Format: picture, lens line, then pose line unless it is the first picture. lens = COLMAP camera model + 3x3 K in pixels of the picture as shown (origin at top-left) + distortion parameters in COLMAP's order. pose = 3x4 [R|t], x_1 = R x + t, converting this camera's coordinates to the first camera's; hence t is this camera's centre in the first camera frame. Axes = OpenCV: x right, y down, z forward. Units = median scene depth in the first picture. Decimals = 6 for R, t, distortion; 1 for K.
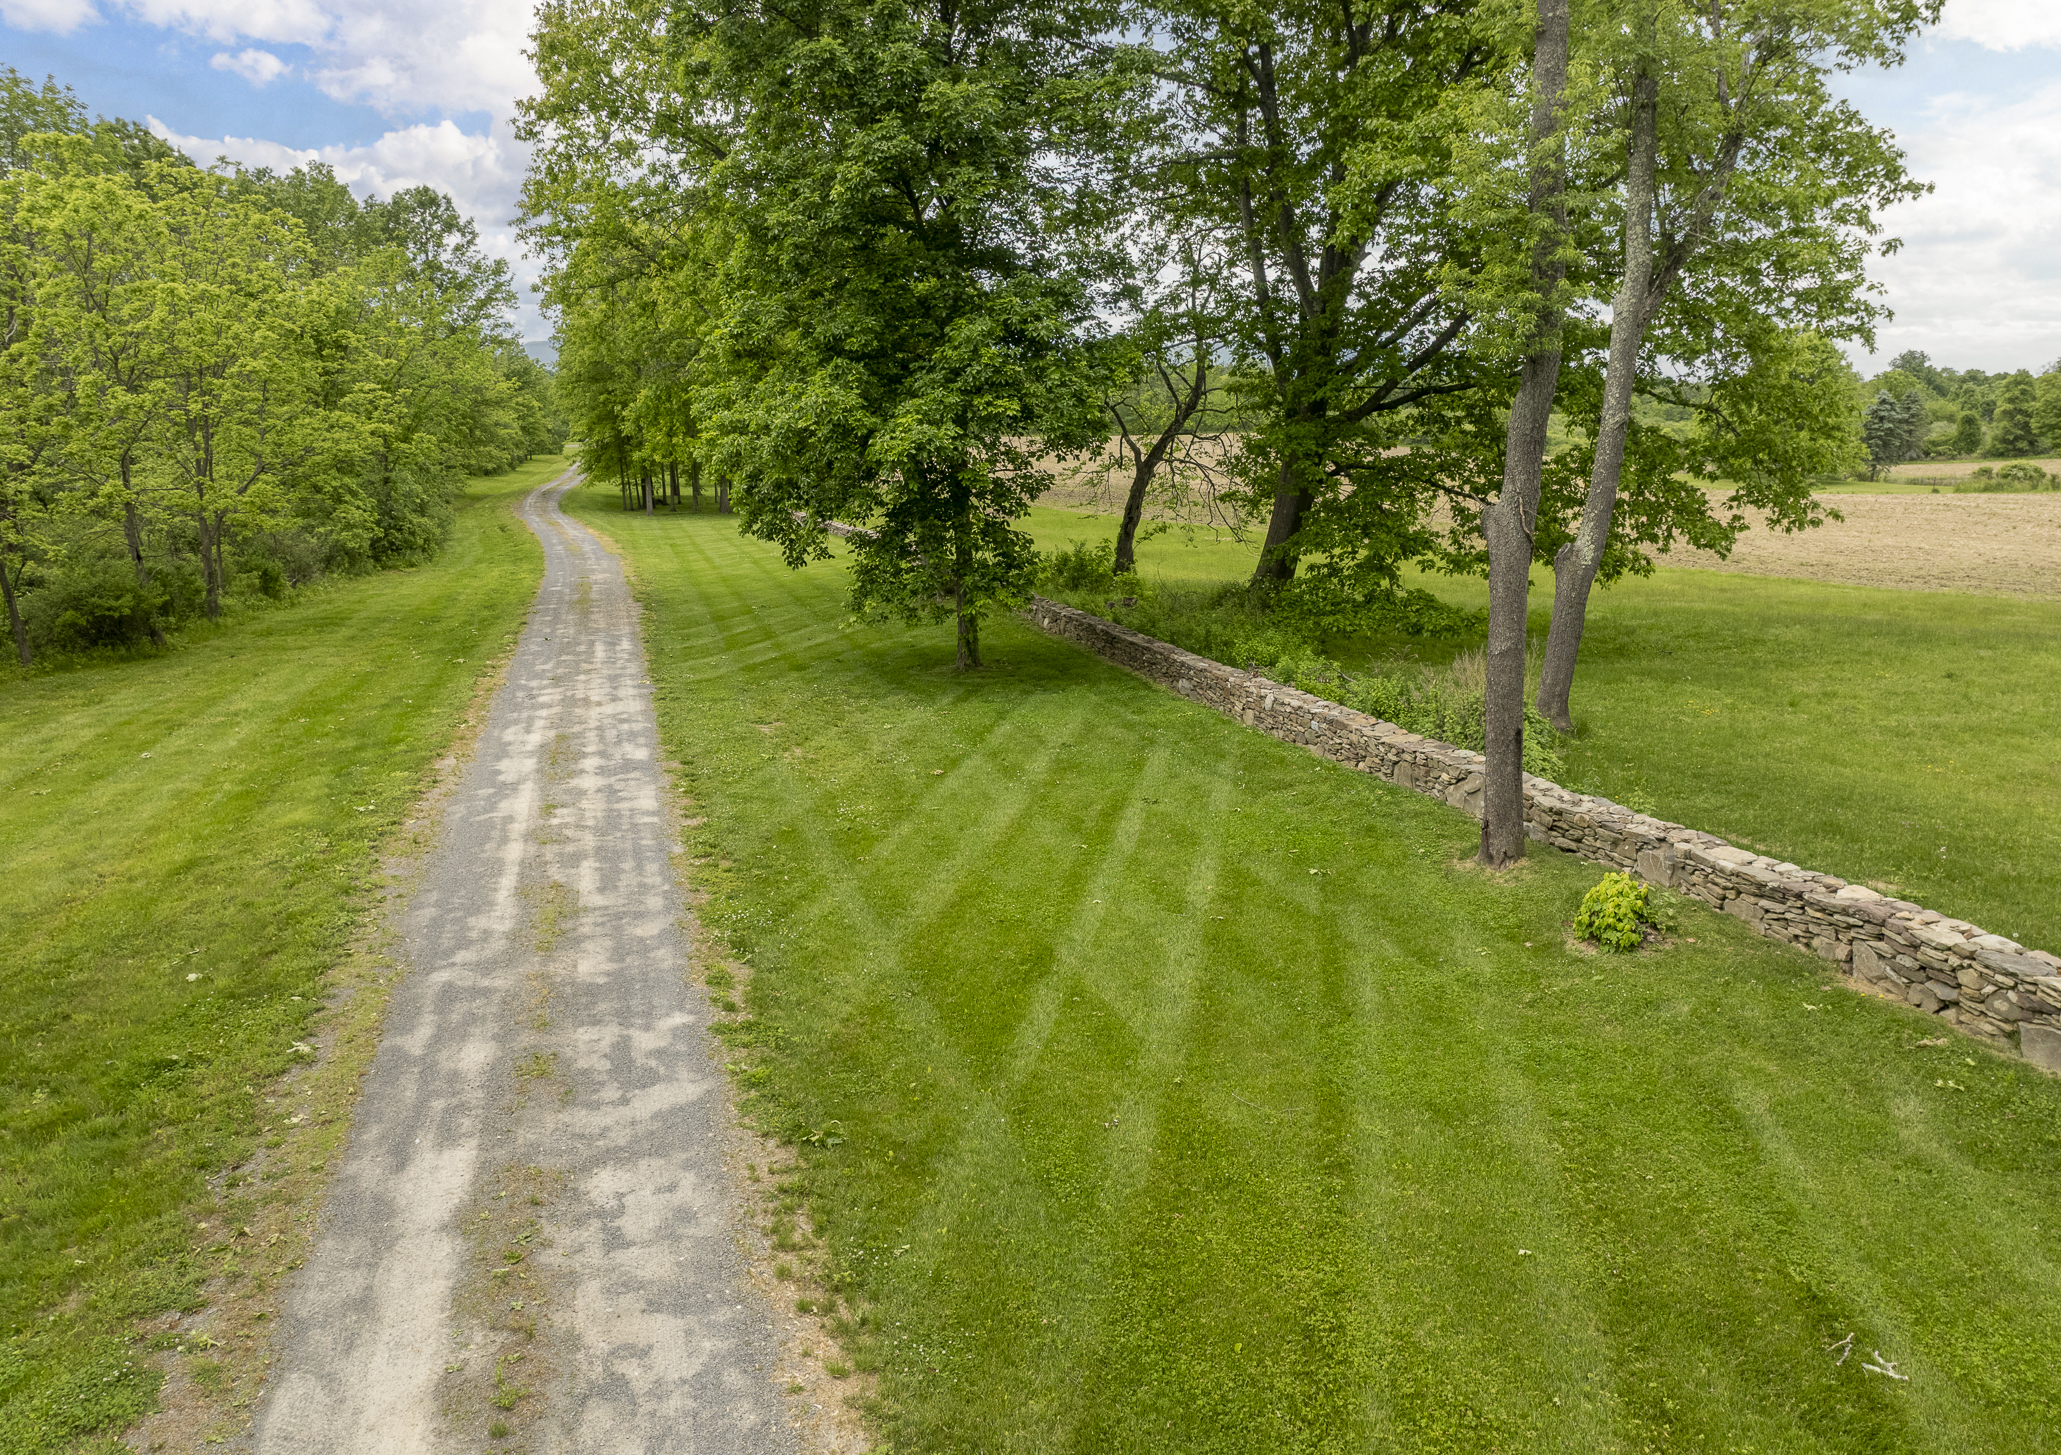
lens RADIAL K [[1438.0, 0, 1035.3], [0, 1438.0, 726.8], [0, 0, 1]] dist [-0.037553, 0.002729]
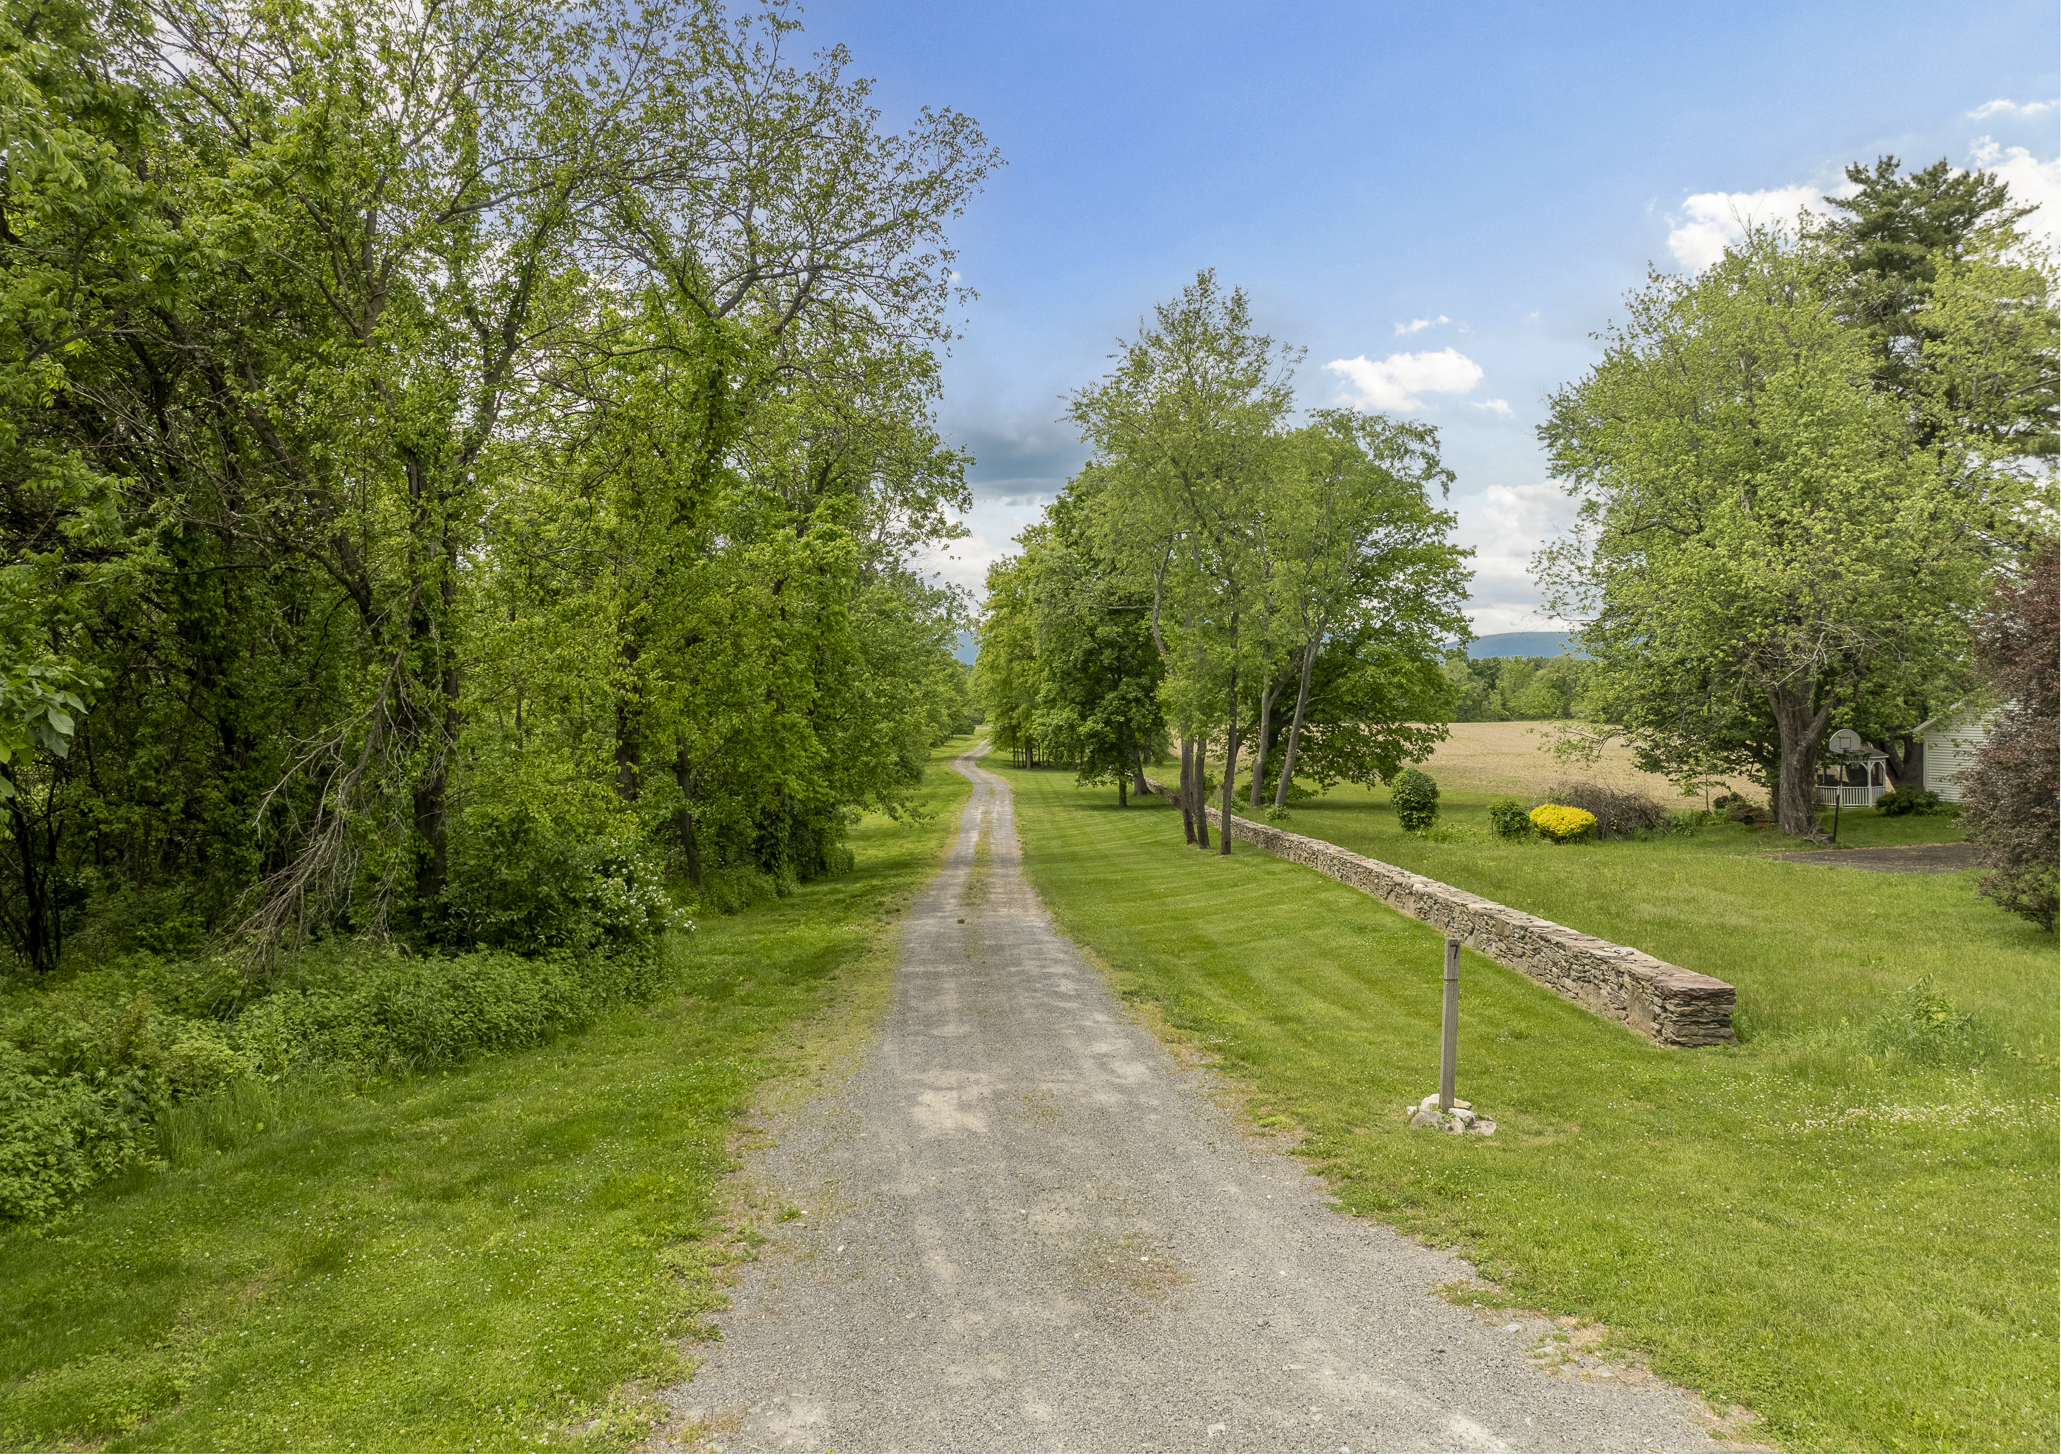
lens RADIAL K [[1438.0, 0, 1030.2], [0, 1438.0, 727.1], [0, 0, 1]] dist [-0.037553, 0.002729]
pose [[0.963657, 0.006843, -0.267055, 0.274191], [-0.058610, 0.980732, -0.186361, 0.175748], [0.260634, 0.195240, 0.945490, -0.901834]]
